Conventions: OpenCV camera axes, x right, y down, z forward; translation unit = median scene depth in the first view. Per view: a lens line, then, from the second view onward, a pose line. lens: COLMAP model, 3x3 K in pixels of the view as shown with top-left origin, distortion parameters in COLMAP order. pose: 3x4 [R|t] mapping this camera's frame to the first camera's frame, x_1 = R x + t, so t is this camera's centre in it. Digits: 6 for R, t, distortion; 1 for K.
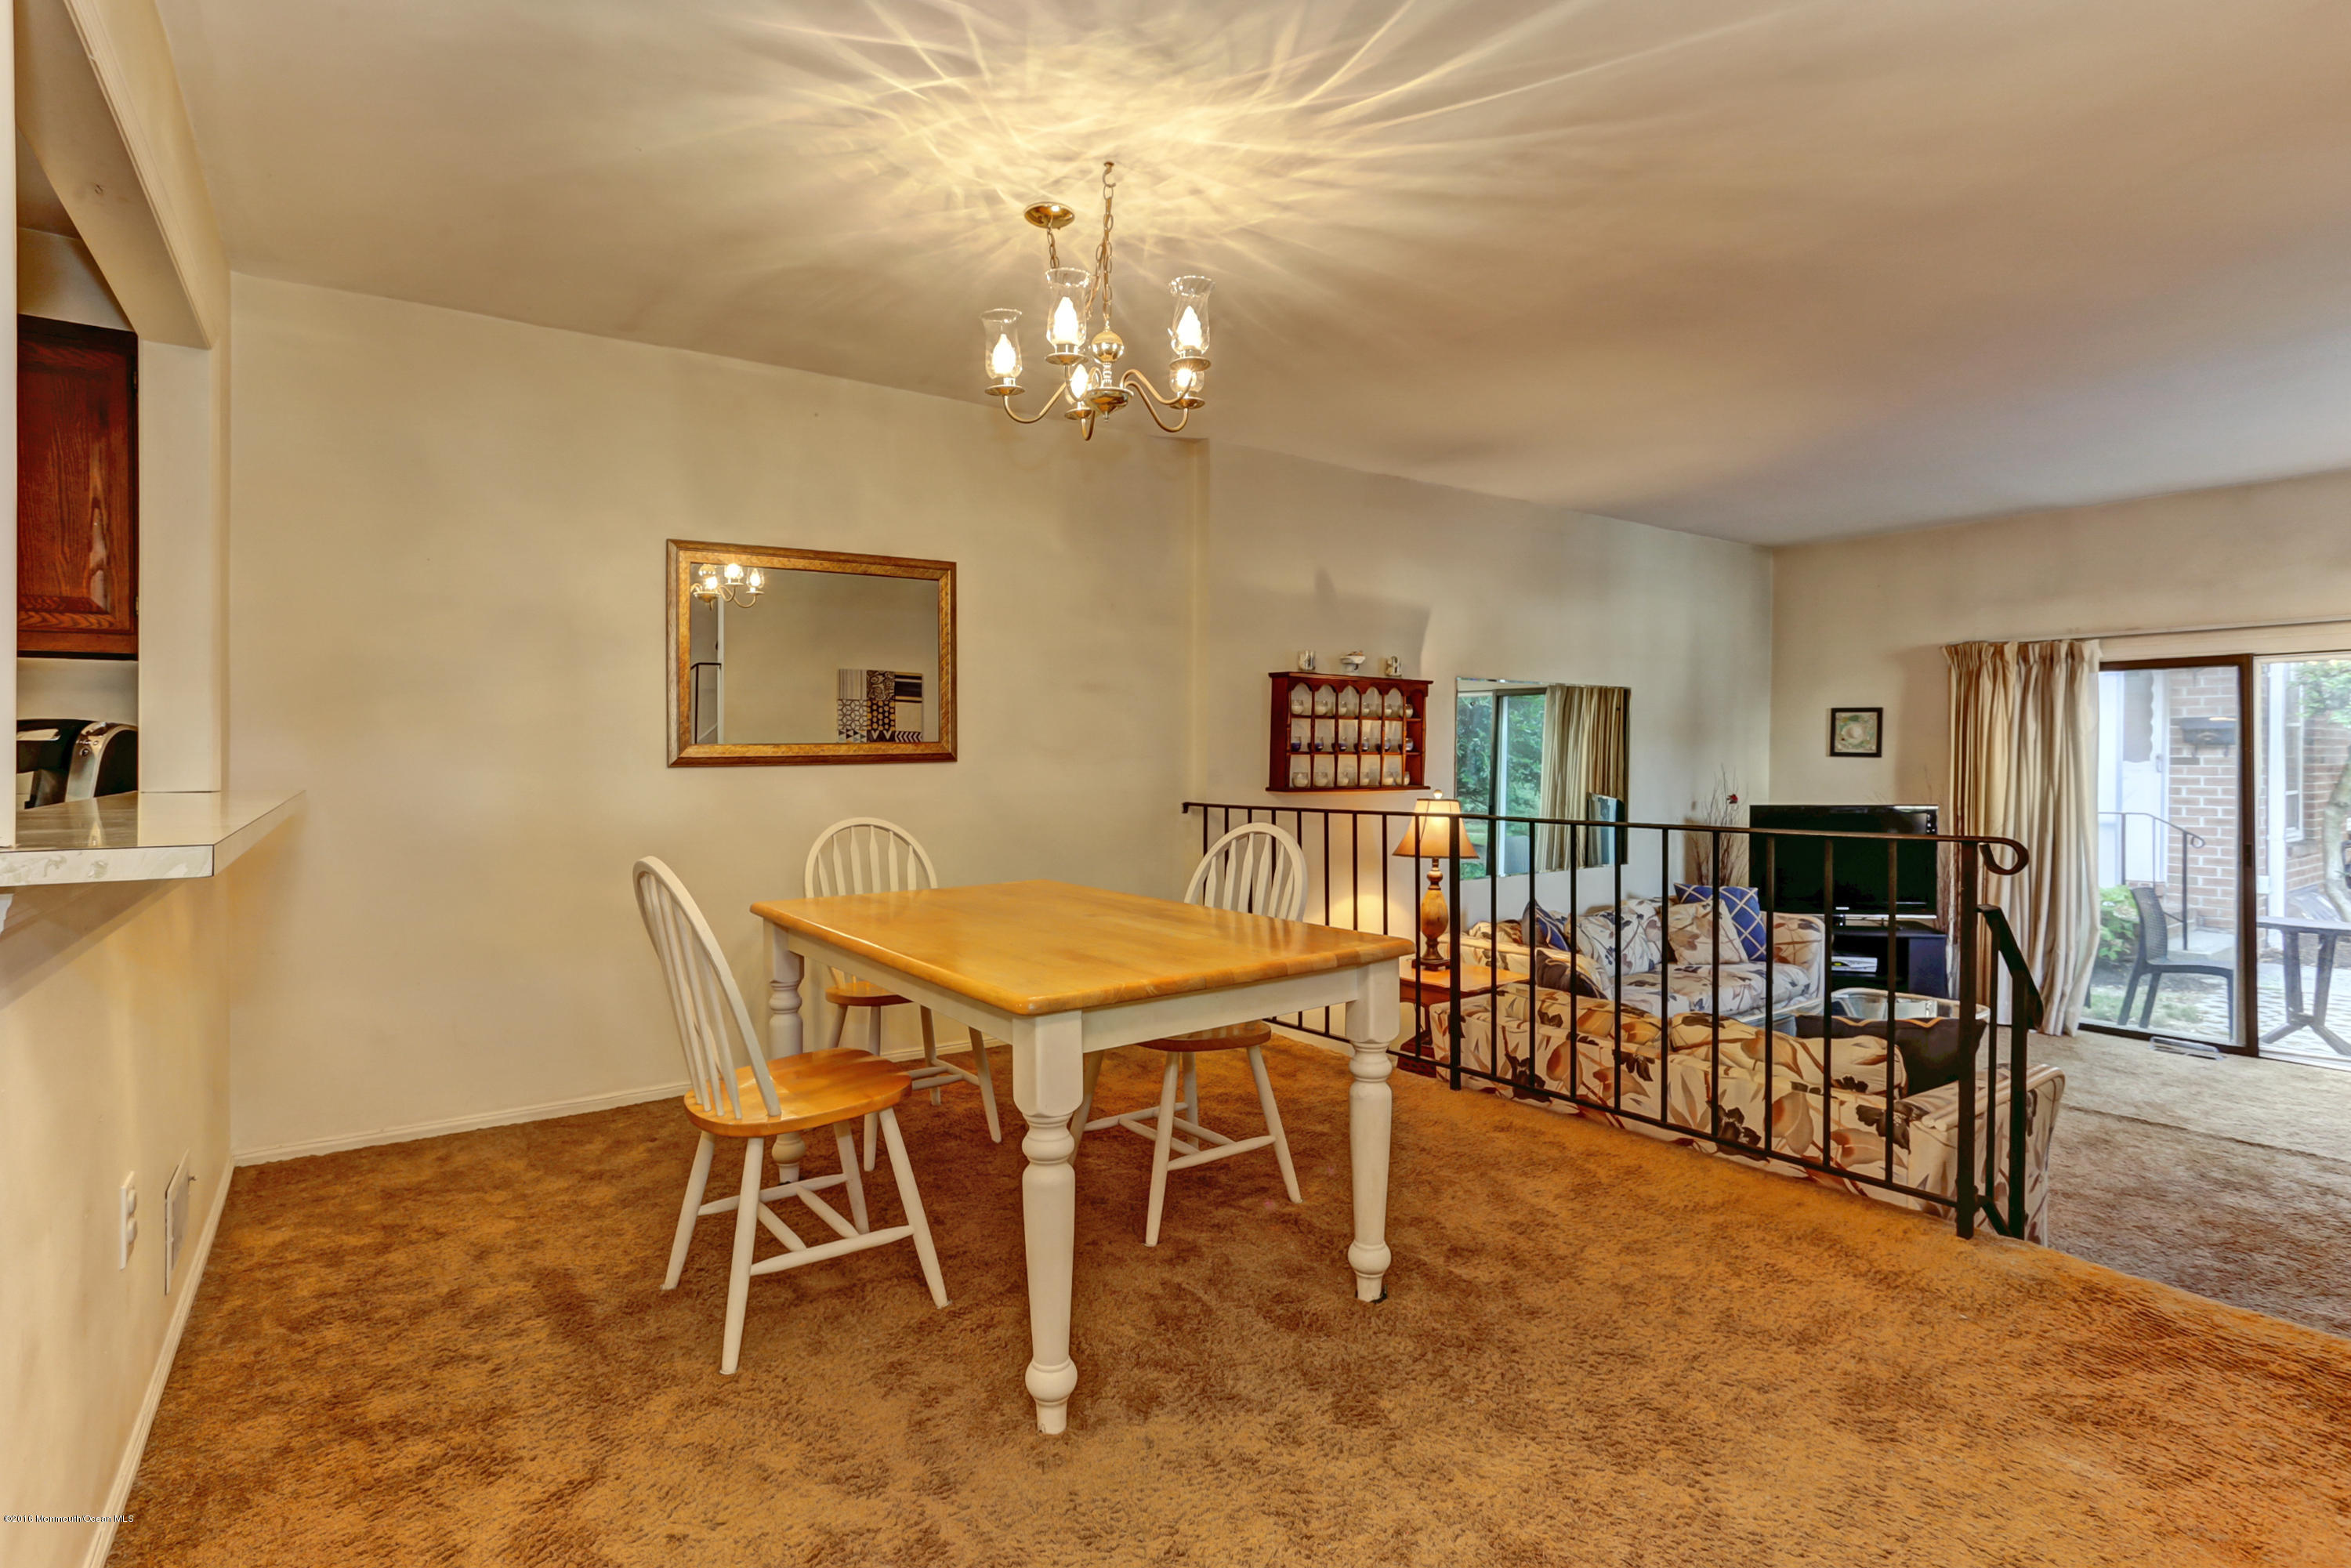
lens RADIAL K [[1143.7, 0, 1128.8], [0, 1143.7, 774.0], [0, 0, 1]] dist [-0.030127, 0.000239]
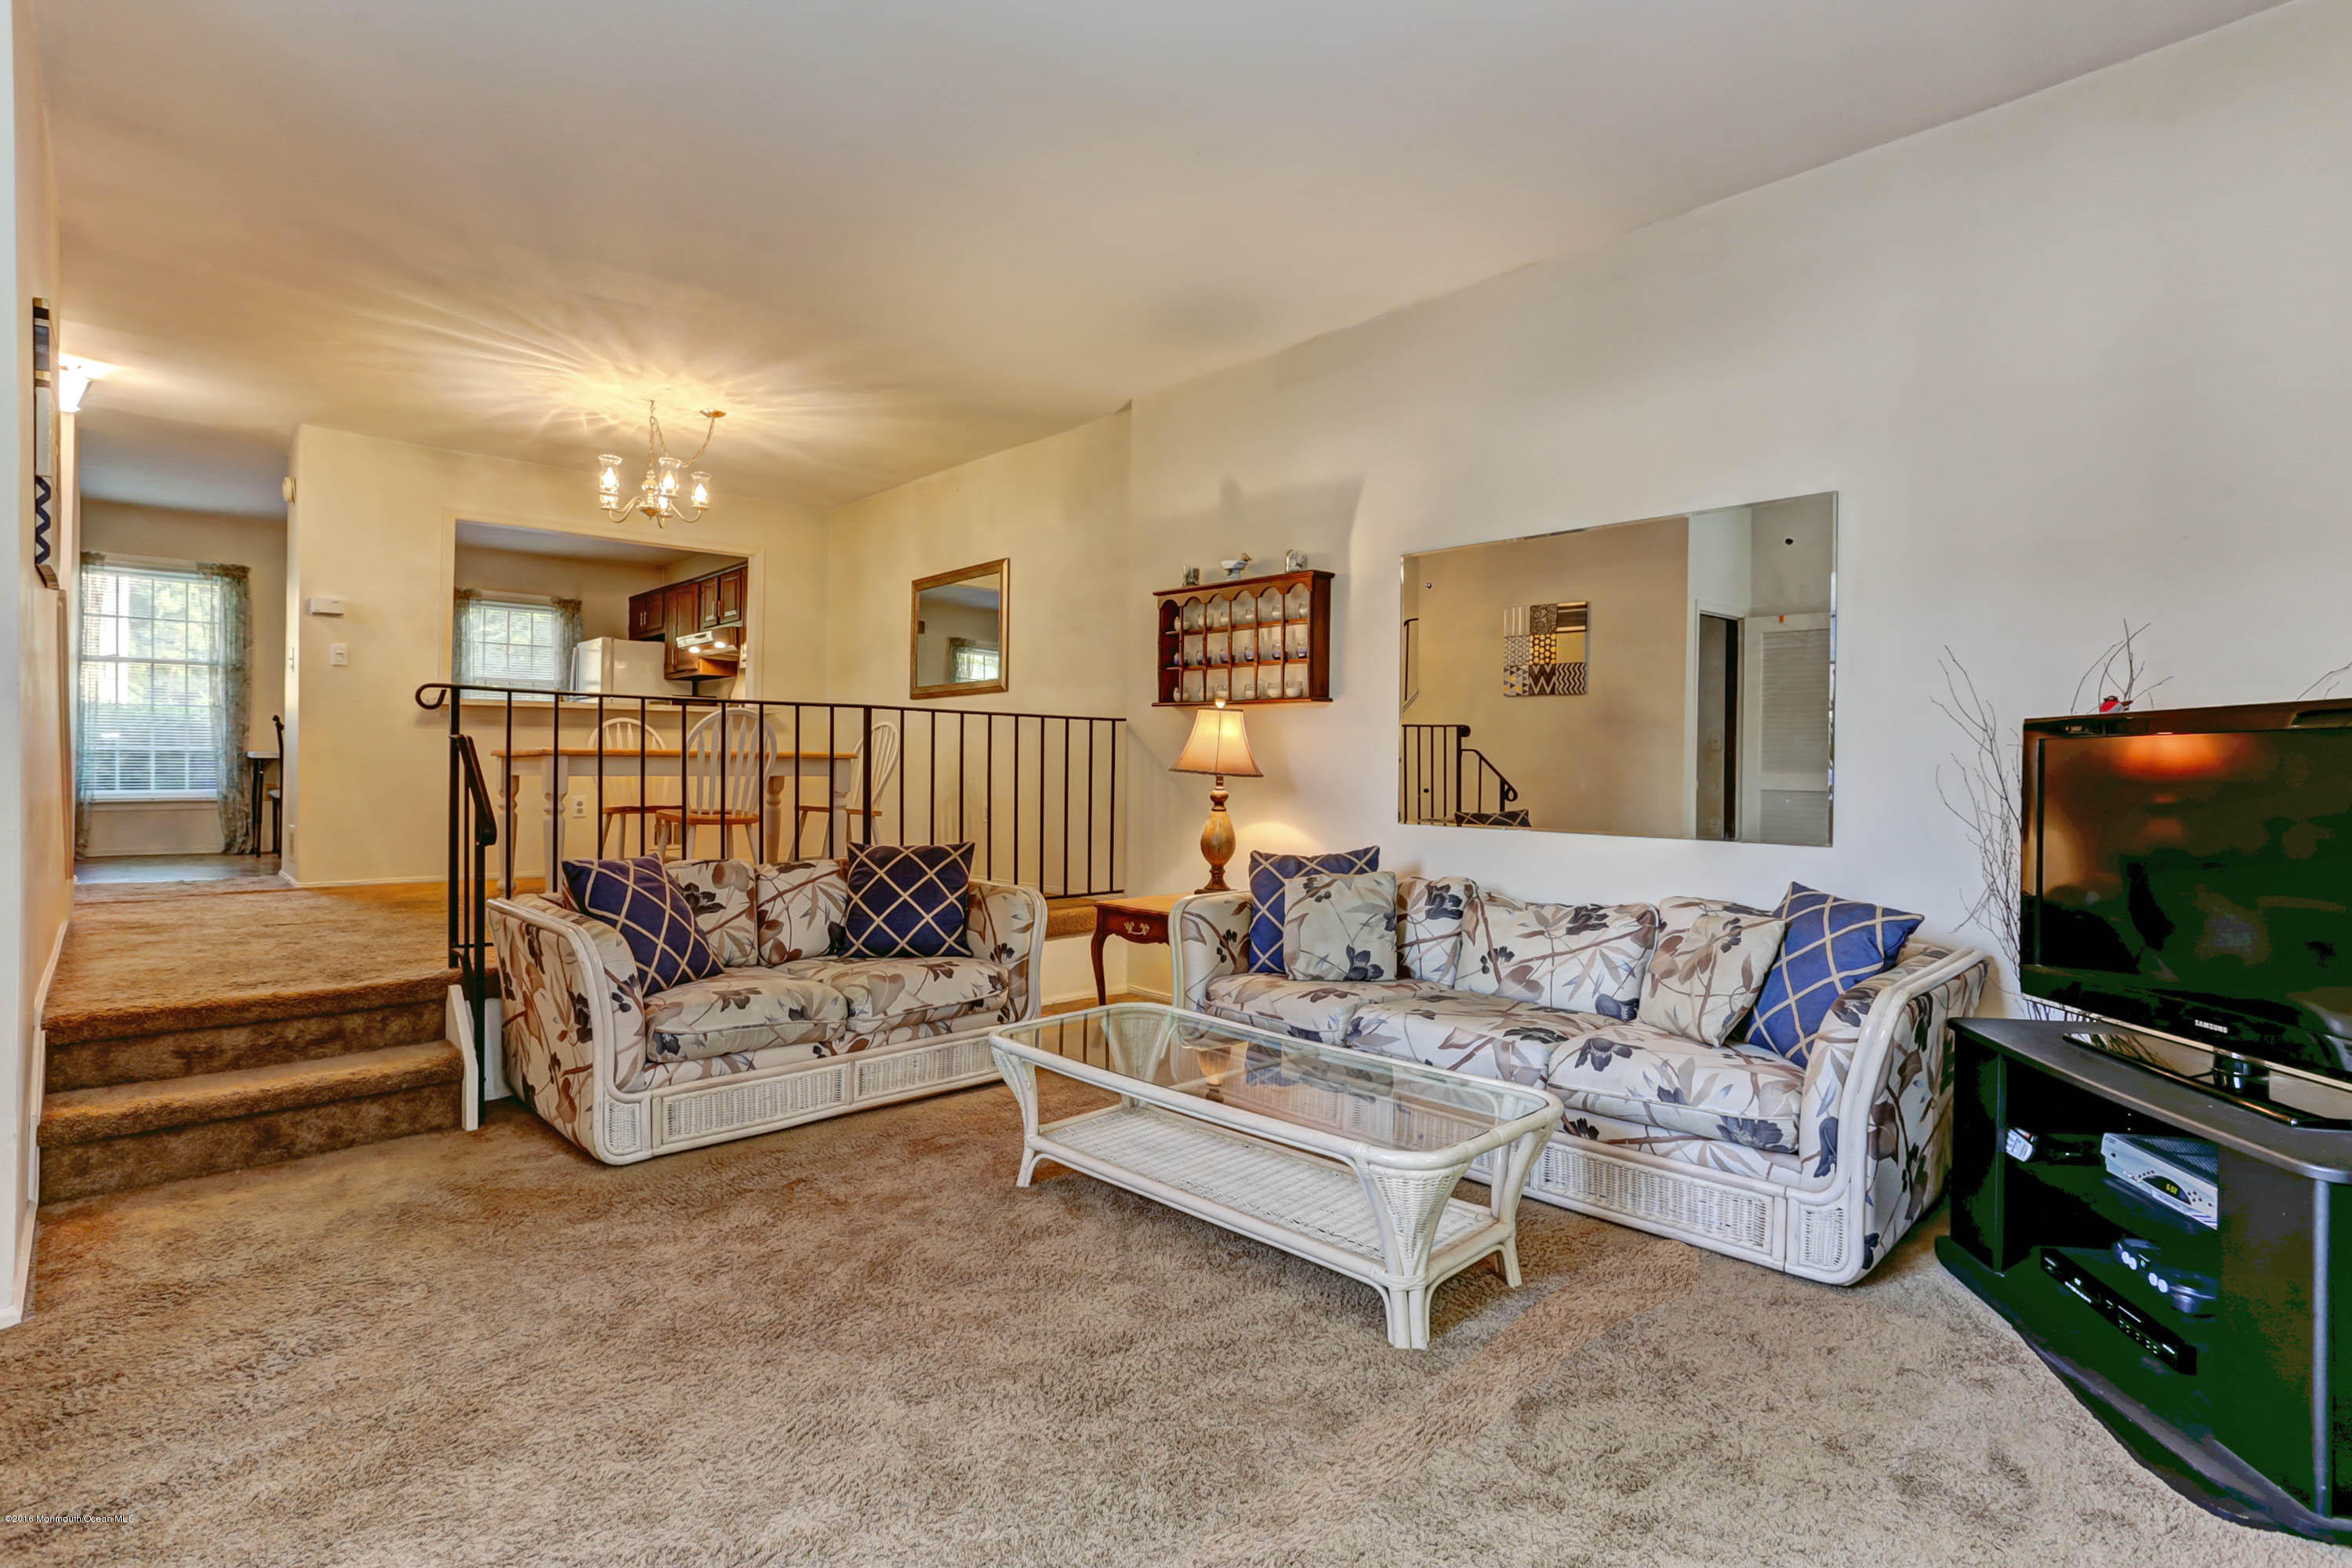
lens RADIAL K [[1179.4, 0, 1176.0], [0, 1179.4, 784.0], [0, 0, 1]] dist [-0.002148, -0.000156]
pose [[0.143759, 0.011597, -0.989545, 1.942054], [-0.027604, 0.999589, 0.007705, 0.124372], [0.989228, 0.026208, 0.144020, 1.380092]]
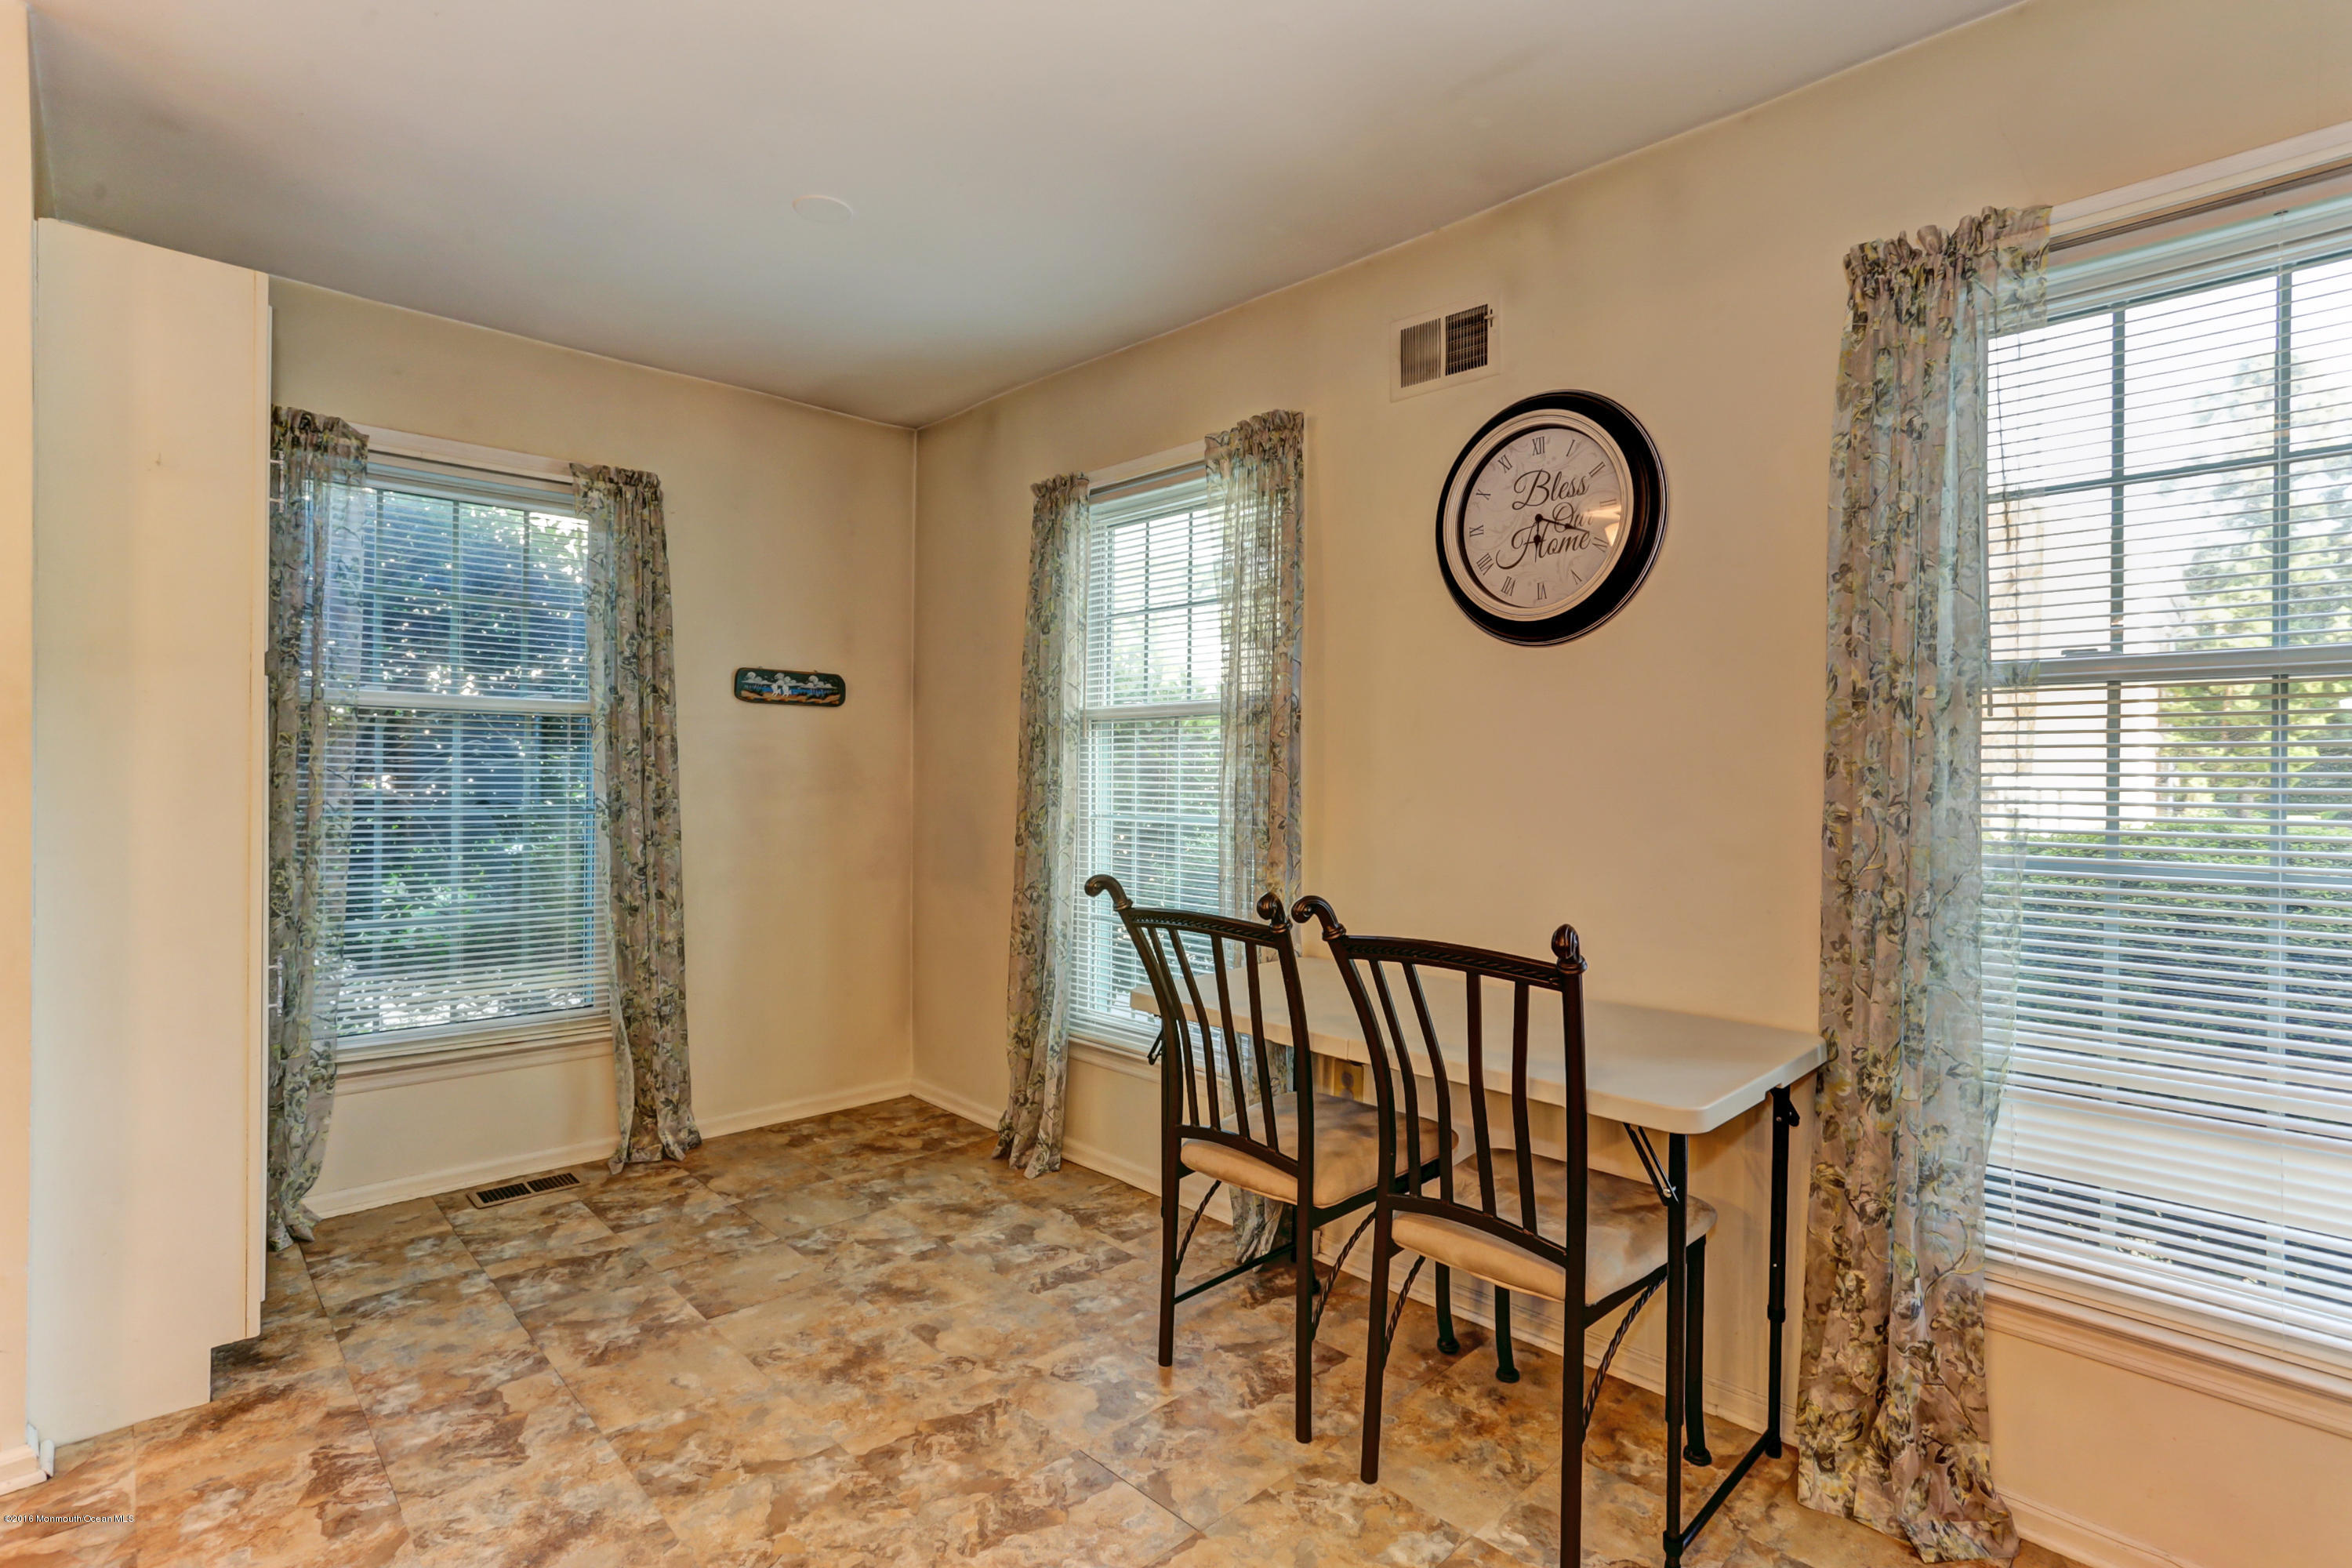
lens RADIAL K [[1158.4, 0, 1101.2], [0, 1158.4, 780.1], [0, 0, 1]] dist [-0.025878, 0.000495]
pose [[-0.992587, -0.012722, -0.120866, -0.840104], [-0.015341, 0.999667, 0.020759, -0.028338], [0.120561, 0.022459, -0.992452, 0.506716]]
